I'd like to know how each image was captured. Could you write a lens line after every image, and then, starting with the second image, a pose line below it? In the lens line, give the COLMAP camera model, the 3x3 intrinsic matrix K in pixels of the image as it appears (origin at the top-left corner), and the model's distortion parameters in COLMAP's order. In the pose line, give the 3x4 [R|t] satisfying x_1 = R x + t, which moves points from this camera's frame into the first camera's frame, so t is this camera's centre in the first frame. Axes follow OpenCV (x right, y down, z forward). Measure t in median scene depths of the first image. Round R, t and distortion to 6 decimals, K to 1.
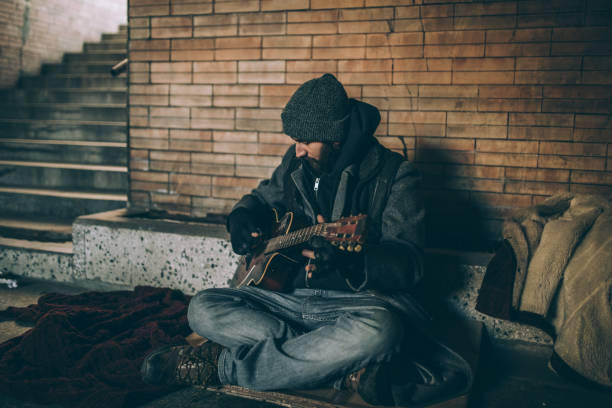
lens RADIAL K [[580.3, 0, 306.0], [0, 580.3, 204.0], [0, 0, 1]] dist [-0.070122, 0.093093]
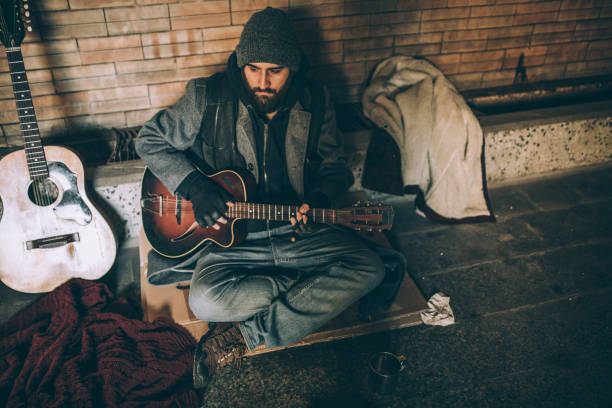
lens RADIAL K [[580.3, 0, 306.0], [0, 580.3, 204.0], [0, 0, 1]] dist [-0.070122, 0.093093]
pose [[0.801592, -0.361601, 0.476125, -0.323760], [0.090054, 0.860306, 0.501760, -0.333147], [-0.591050, -0.359330, 0.722178, 0.133704]]
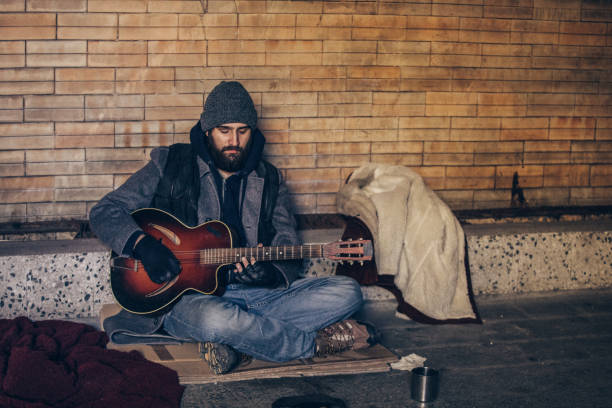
lens RADIAL K [[1278.9, 0, 306.5], [0, 1278.9, 226.0], [0, 0, 1]] dist [-0.291498, -0.171608]
pose [[0.785966, -0.141935, 0.601758, -1.017958], [0.066774, 0.987087, 0.145606, -0.239878], [-0.614653, -0.074259, 0.785294, -0.766229]]
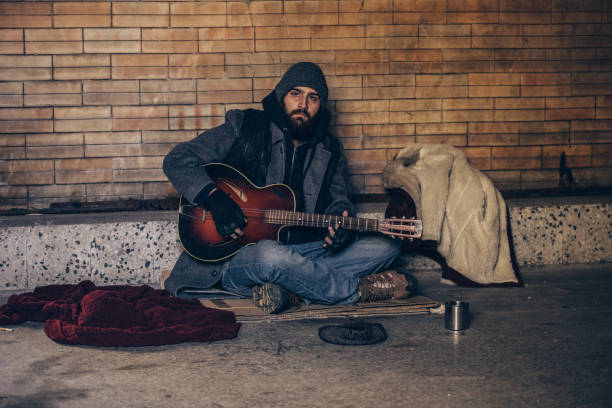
lens RADIAL K [[1827.0, 0, 306.0], [0, 1827.0, 204.0], [0, 0, 1]] dist [-0.067449, 0.418729]
pose [[0.812131, -0.108802, 0.573241, -1.622384], [0.096983, 0.993965, 0.051256, -0.097405], [-0.575358, 0.013968, 0.817782, -1.639497]]
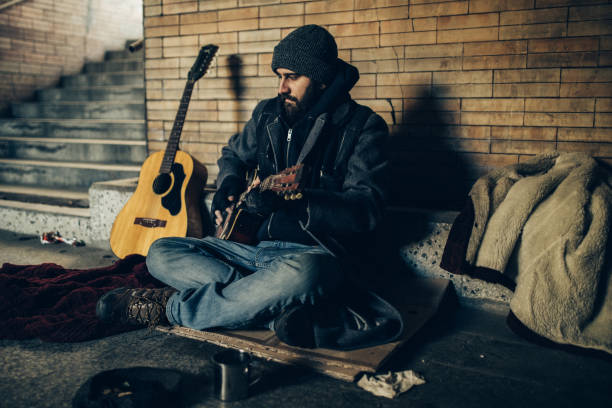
lens RADIAL K [[580.3, 0, 306.0], [0, 580.3, 204.0], [0, 0, 1]] dist [-0.070122, 0.093093]
pose [[0.988528, 0.000746, -0.151035, 0.173533], [0.002718, 0.999738, 0.022725, 0.041772], [0.151012, -0.022875, 0.988267, -0.012859]]
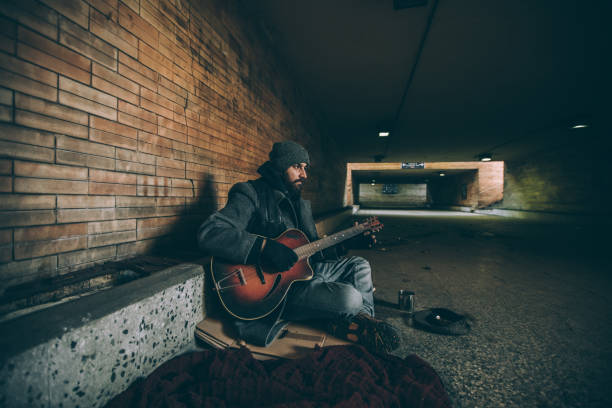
lens RADIAL K [[276.7, 0, 306.0], [0, 276.7, 204.0], [0, 0, 1]] dist [-0.052422, 0.014631]
pose [[-0.134469, -0.050071, 0.989652, -0.572481], [0.101296, 0.992796, 0.063993, -0.070355], [-0.985727, 0.108853, -0.128428, 0.807057]]
